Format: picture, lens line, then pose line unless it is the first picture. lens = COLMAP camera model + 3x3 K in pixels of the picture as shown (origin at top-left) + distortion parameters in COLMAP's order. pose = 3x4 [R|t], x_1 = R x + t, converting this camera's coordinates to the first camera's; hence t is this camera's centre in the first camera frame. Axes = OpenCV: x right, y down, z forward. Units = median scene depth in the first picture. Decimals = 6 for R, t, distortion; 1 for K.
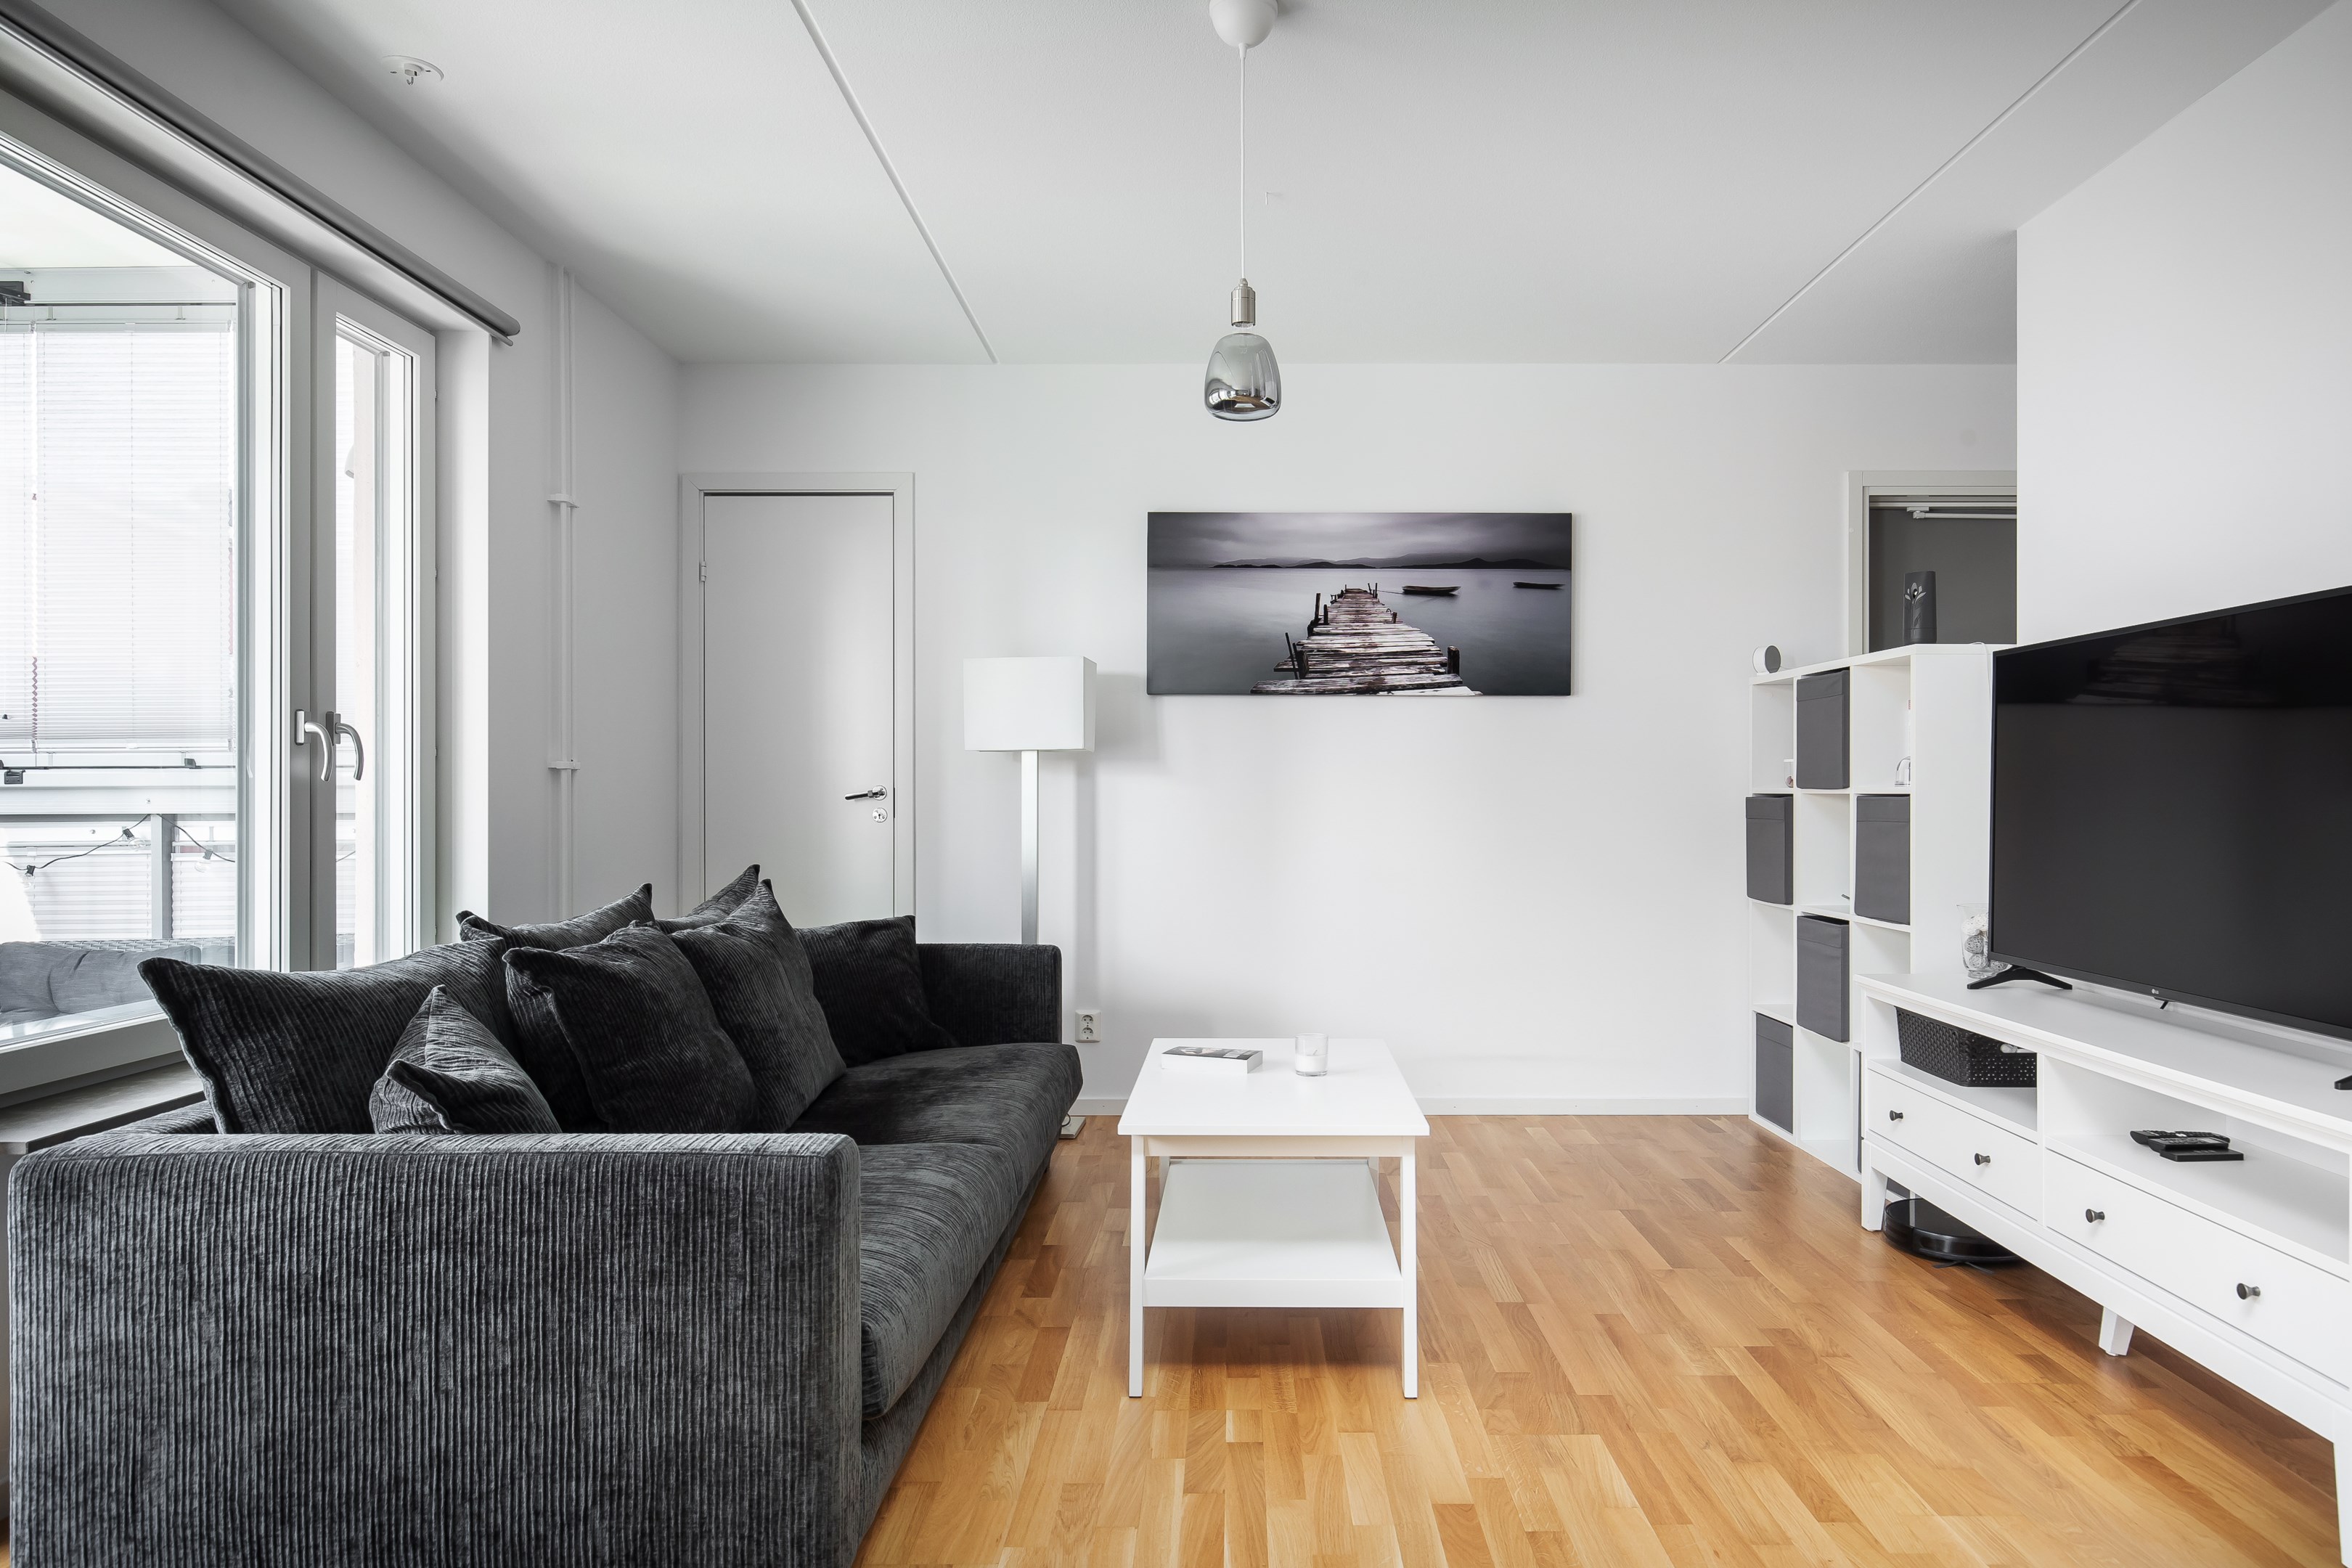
lens RADIAL K [[1452.1, 0, 1242.1], [0, 1452.1, 789.1], [0, 0, 1]] dist [0.000286, -0.000418]
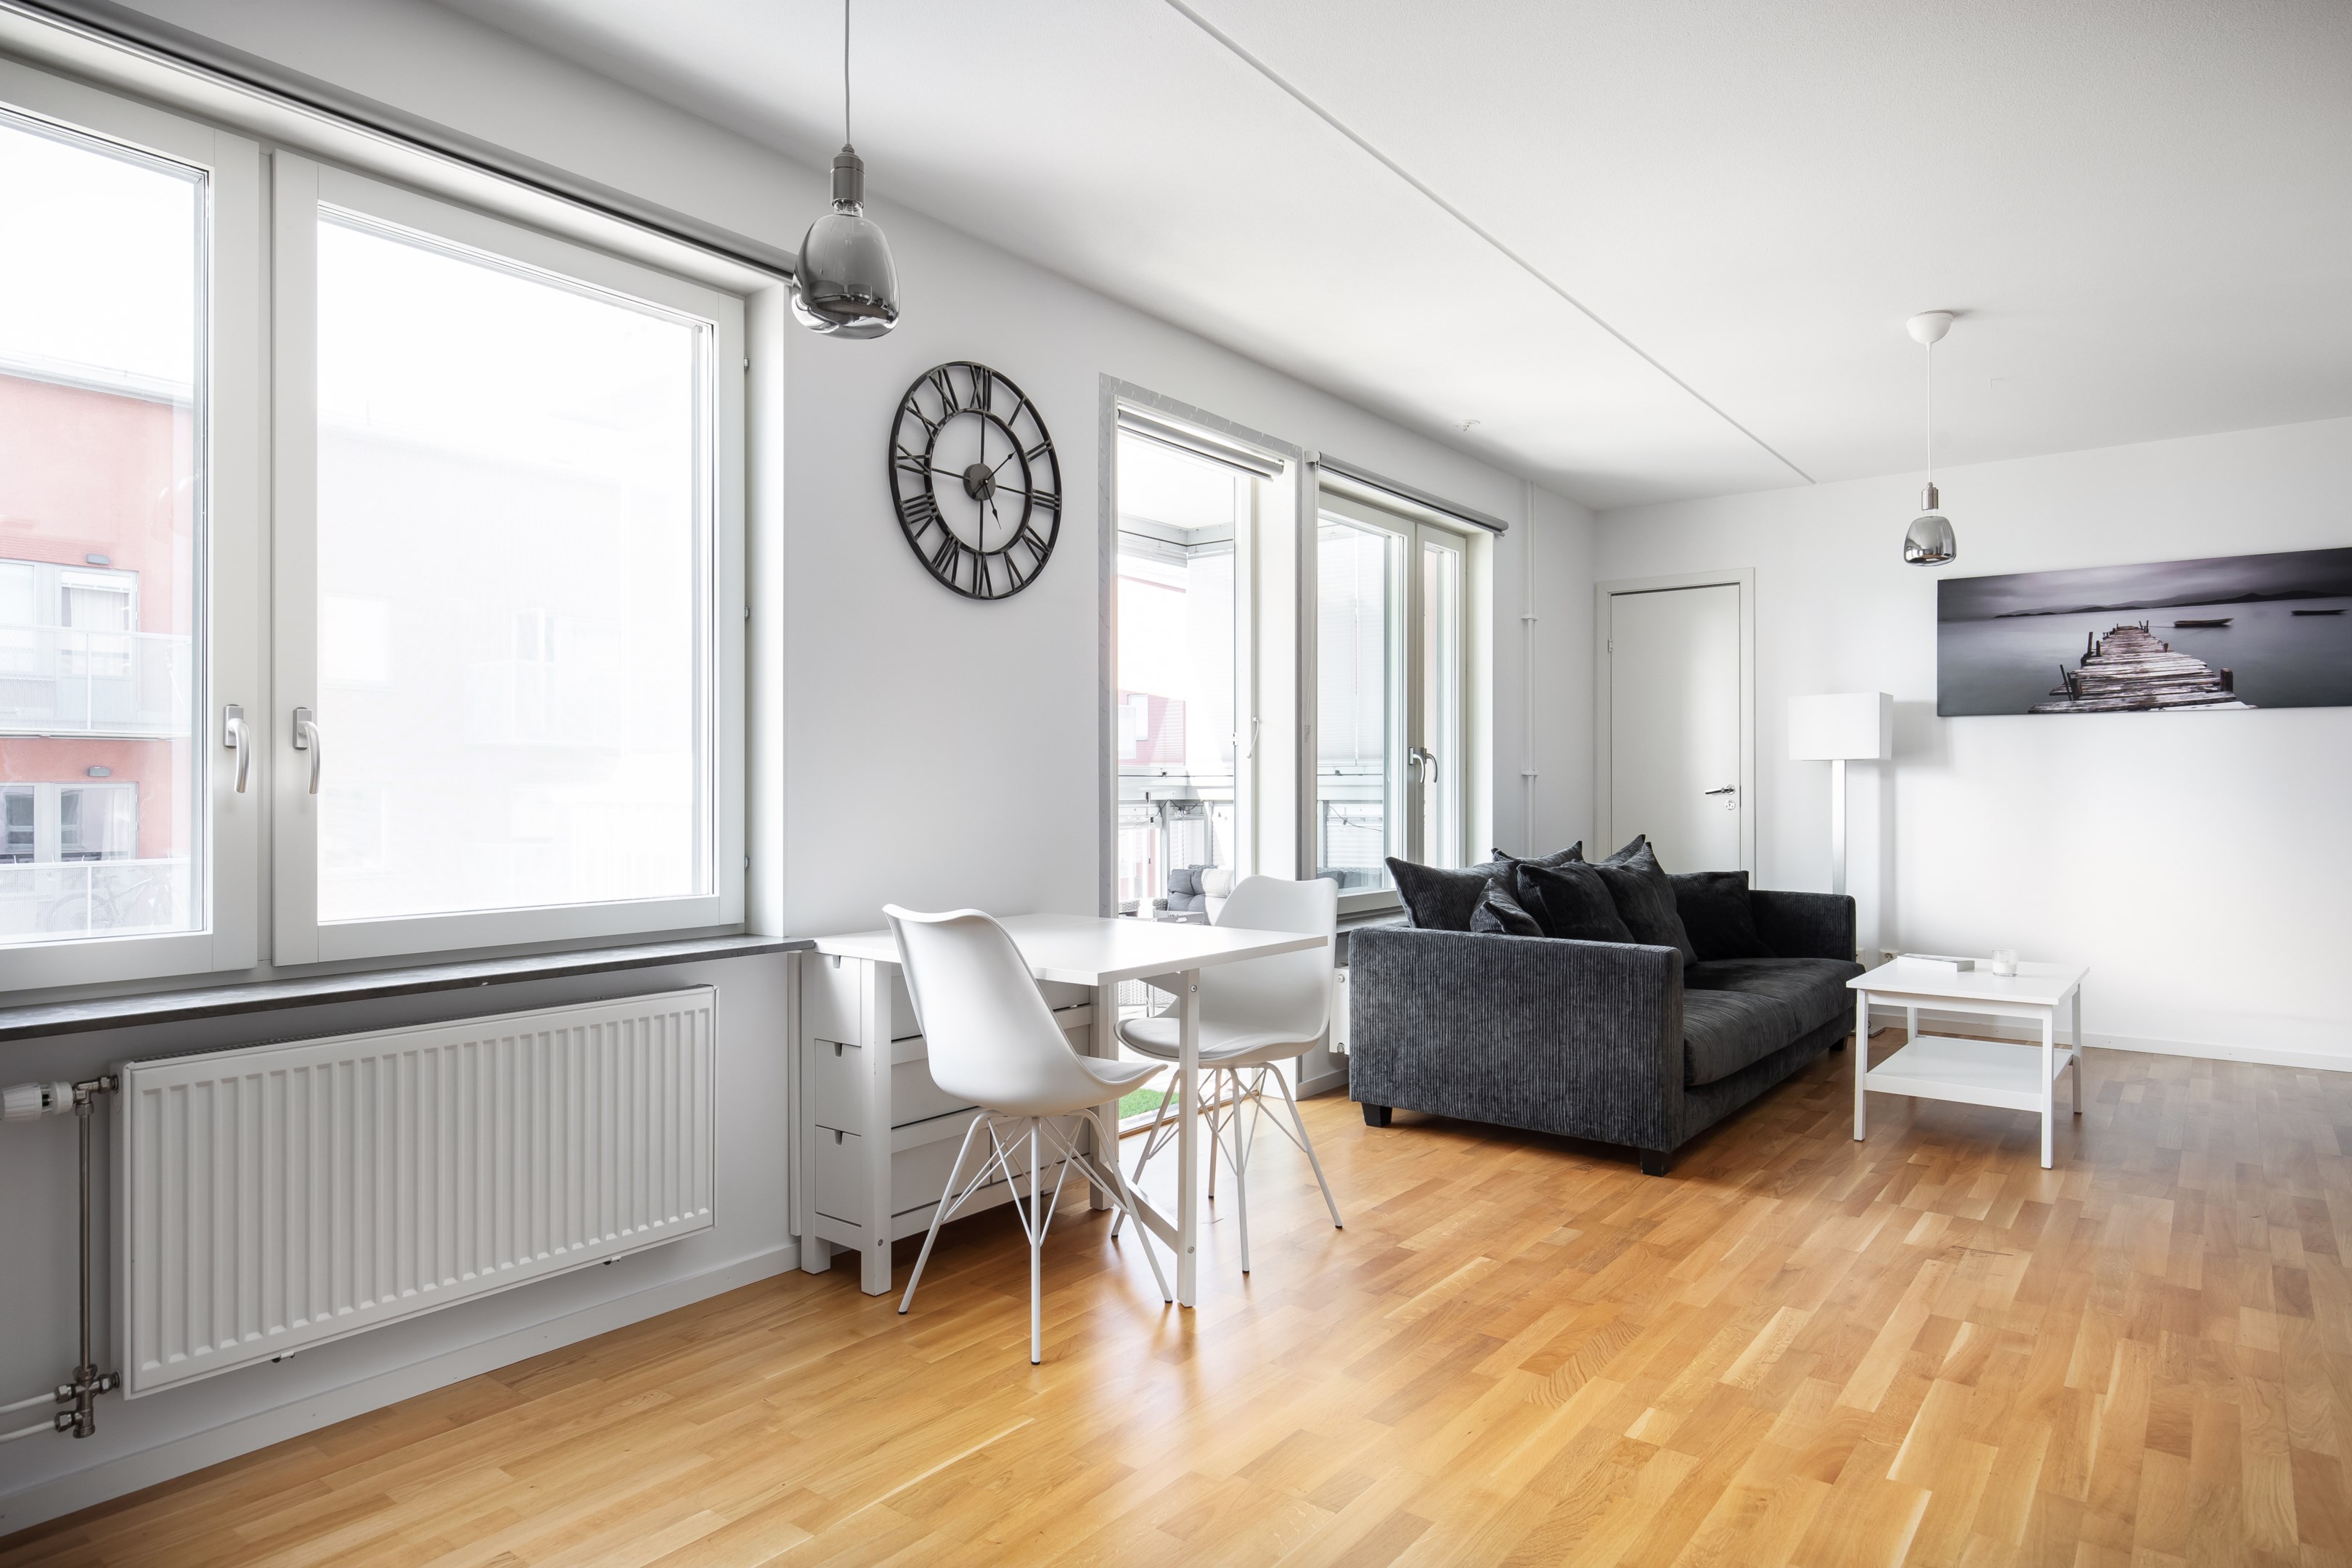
lens RADIAL K [[1346.6, 0, 1177.4], [0, 1346.6, 781.6], [0, 0, 1]] dist [-0.002279, -0.000859]
pose [[0.786710, -0.001786, -0.617321, 0.169947], [-0.000138, 0.999995, -0.003068, -0.001576], [0.617323, 0.002499, 0.786706, -0.463553]]
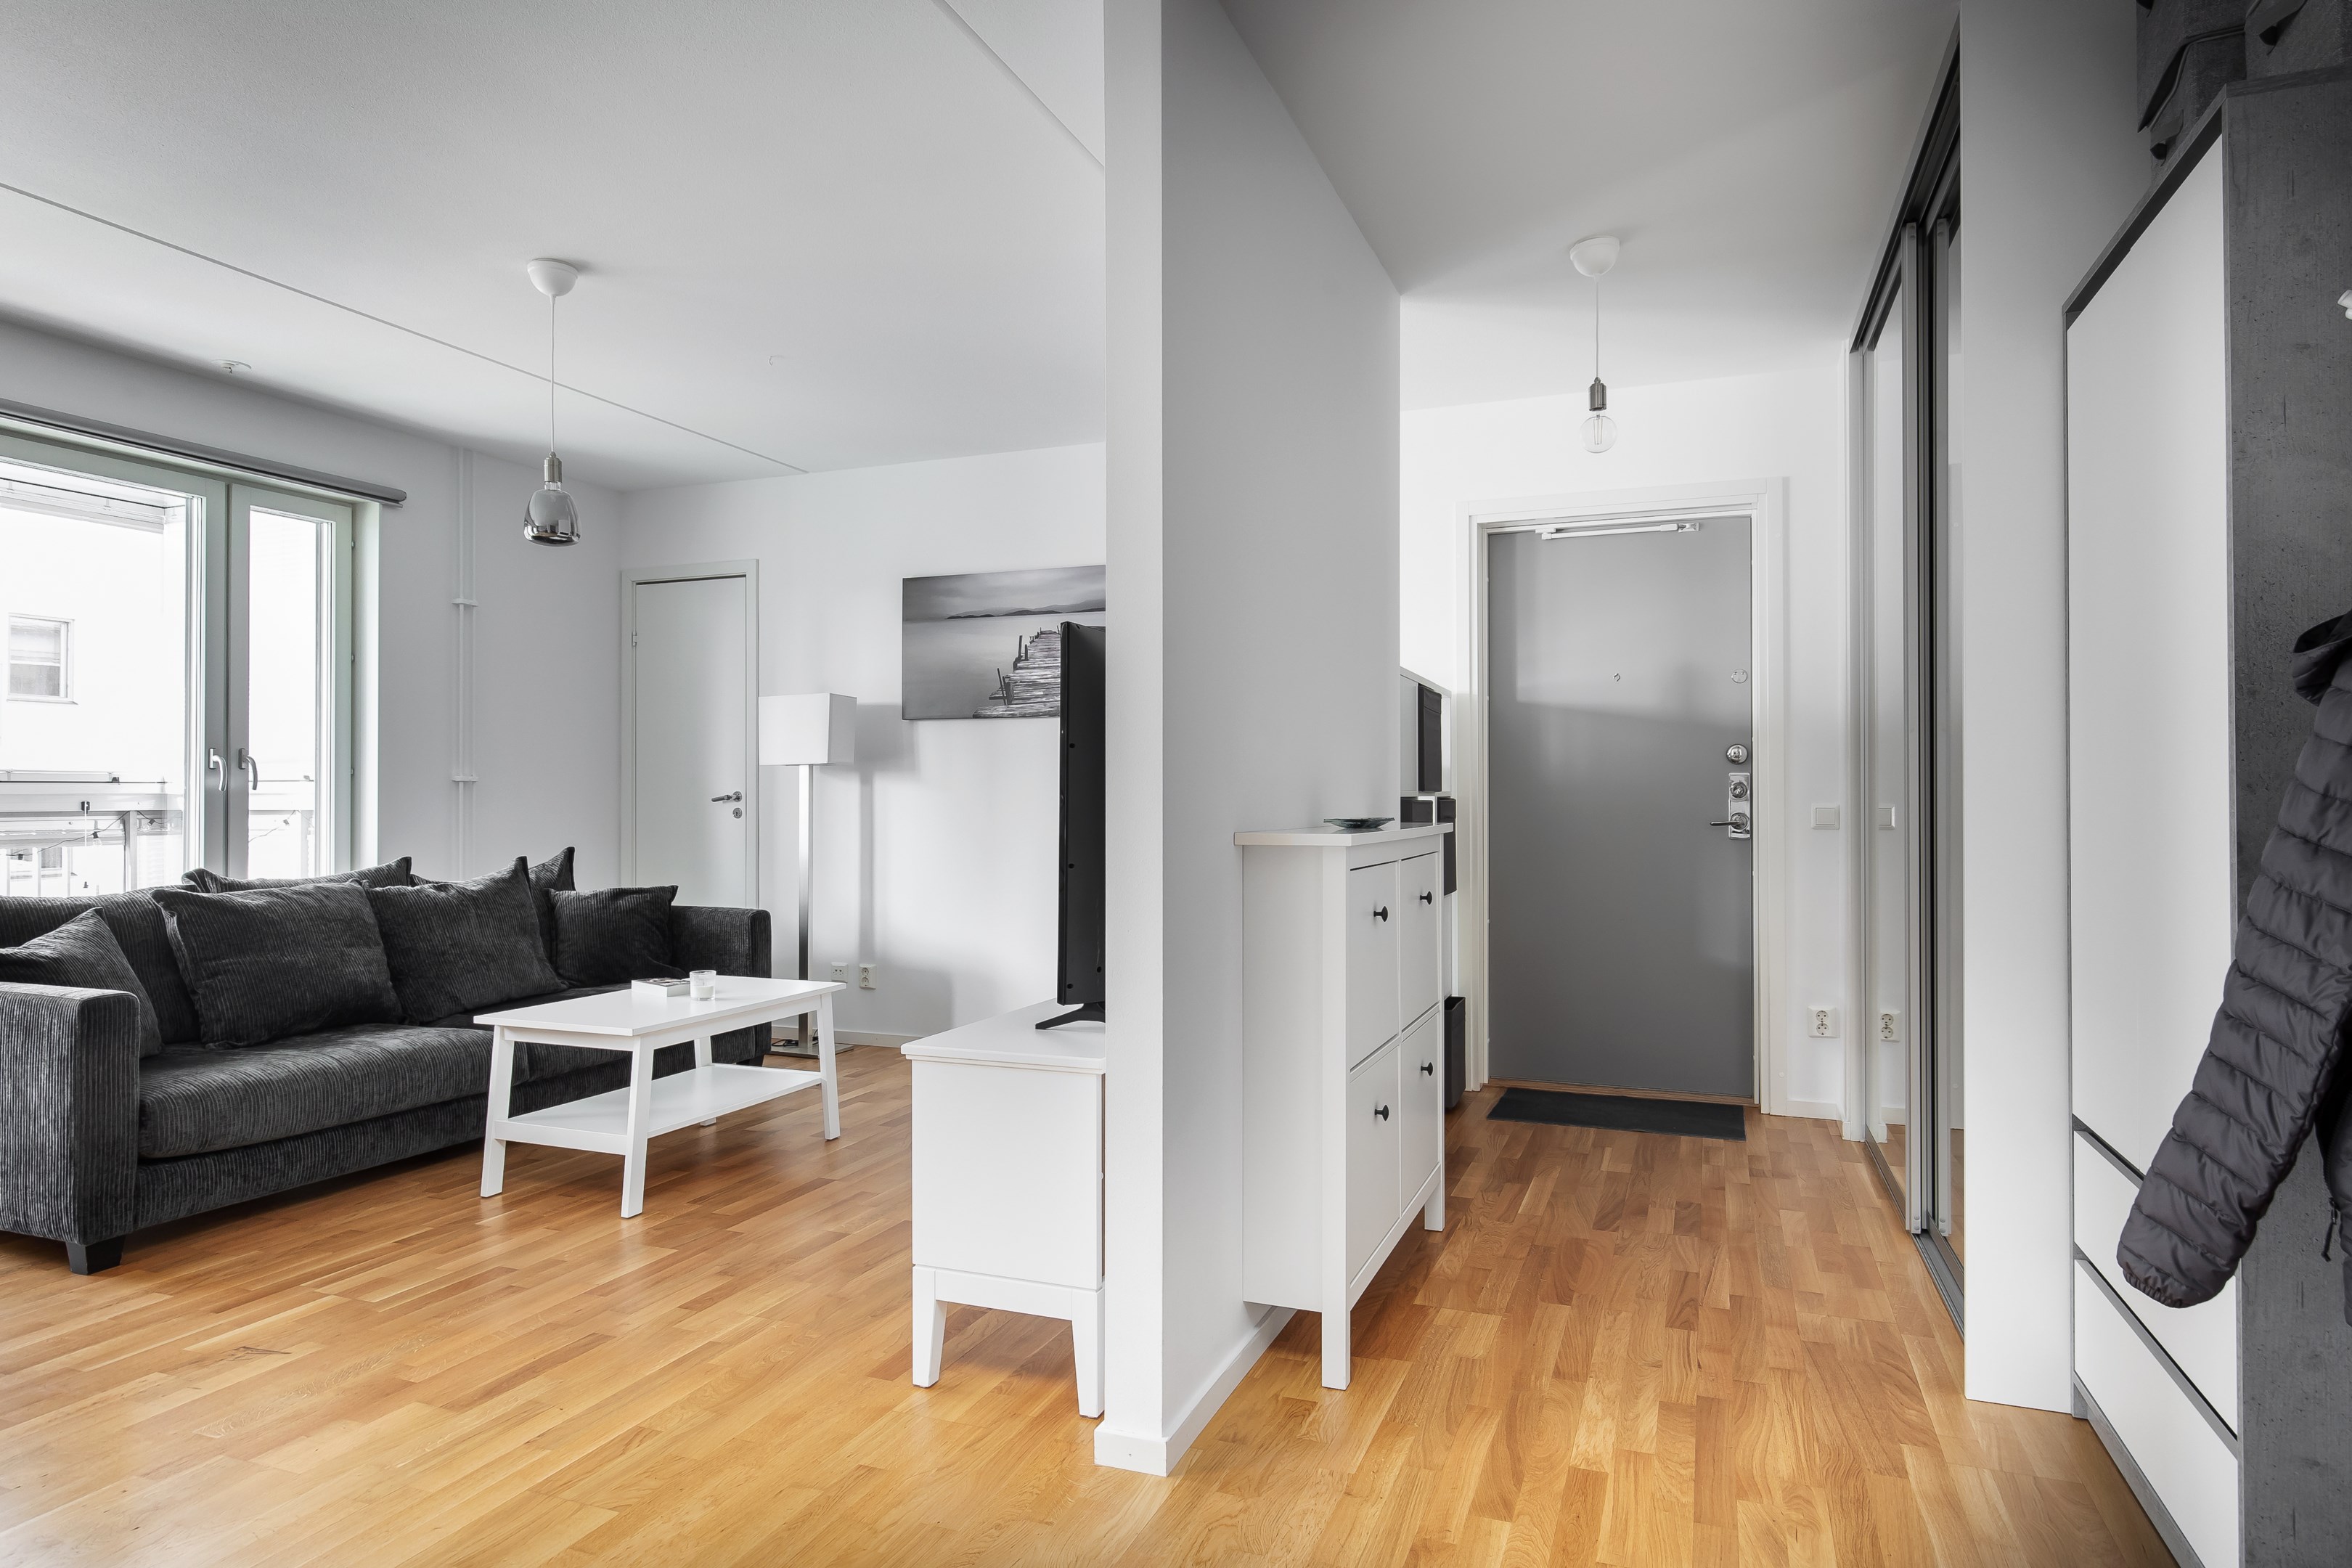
lens RADIAL K [[1359.9, 0, 1179.2], [0, 1359.9, 782.0], [0, 0, 1]] dist [-0.001938, 0.000534]
pose [[0.931874, -0.004662, -0.362753, 0.683864], [0.002691, 0.999979, -0.005940, -0.002781], [0.362773, 0.004559, 0.931867, -0.037570]]
